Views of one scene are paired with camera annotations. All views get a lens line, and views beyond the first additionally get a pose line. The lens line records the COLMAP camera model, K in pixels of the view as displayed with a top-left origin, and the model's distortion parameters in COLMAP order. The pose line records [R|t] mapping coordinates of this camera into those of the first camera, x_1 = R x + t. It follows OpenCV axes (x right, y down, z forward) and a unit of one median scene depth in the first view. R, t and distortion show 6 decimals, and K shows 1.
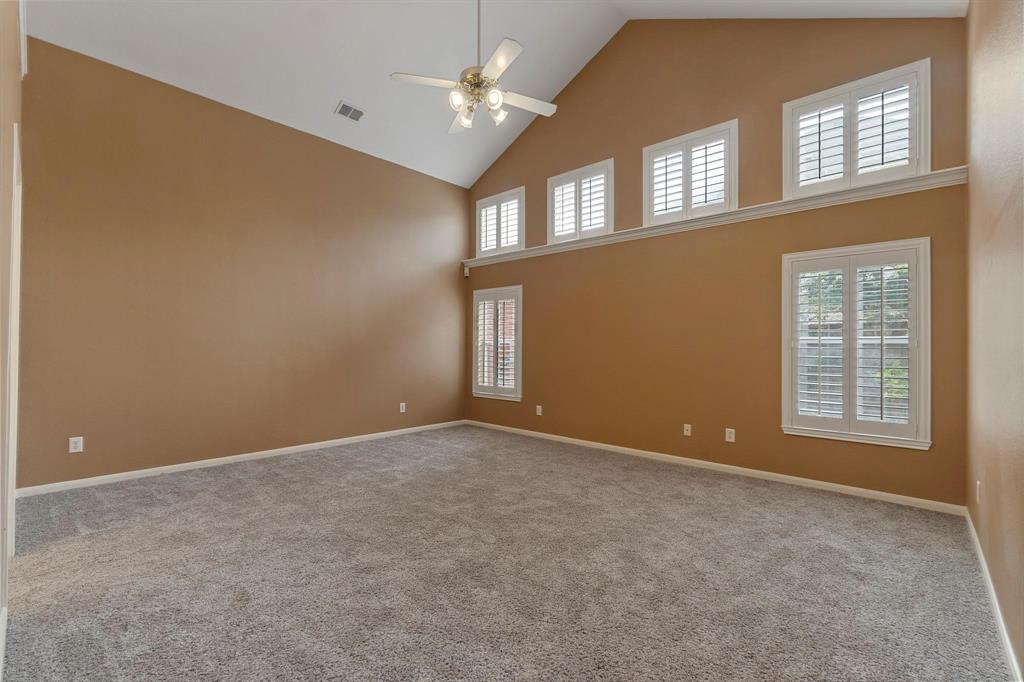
lens RADIAL K [[446.9, 0, 512.0], [0, 446.9, 341.0], [0, 0, 1]] dist [0.000348, 0.000071]
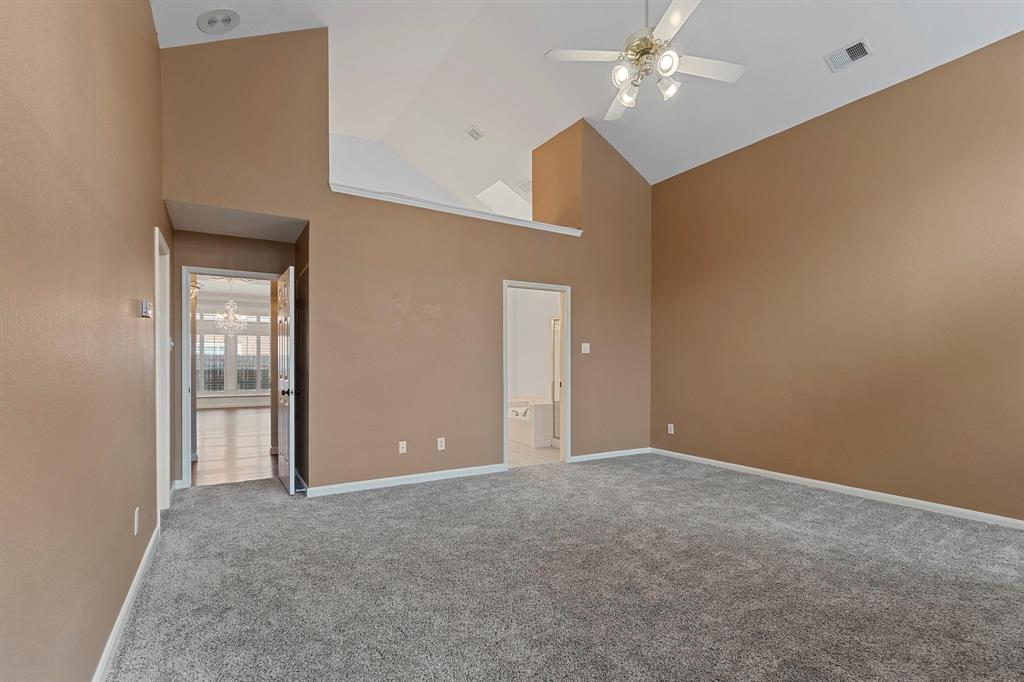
lens RADIAL K [[456.1, 0, 514.7], [0, 456.1, 338.9], [0, 0, 1]] dist [0.001545, 0.000029]
pose [[-0.261786, -0.063074, -0.963063, 0.810704], [0.006248, 0.997731, -0.067043, 0.014279], [0.965106, -0.023568, -0.260797, 0.942167]]
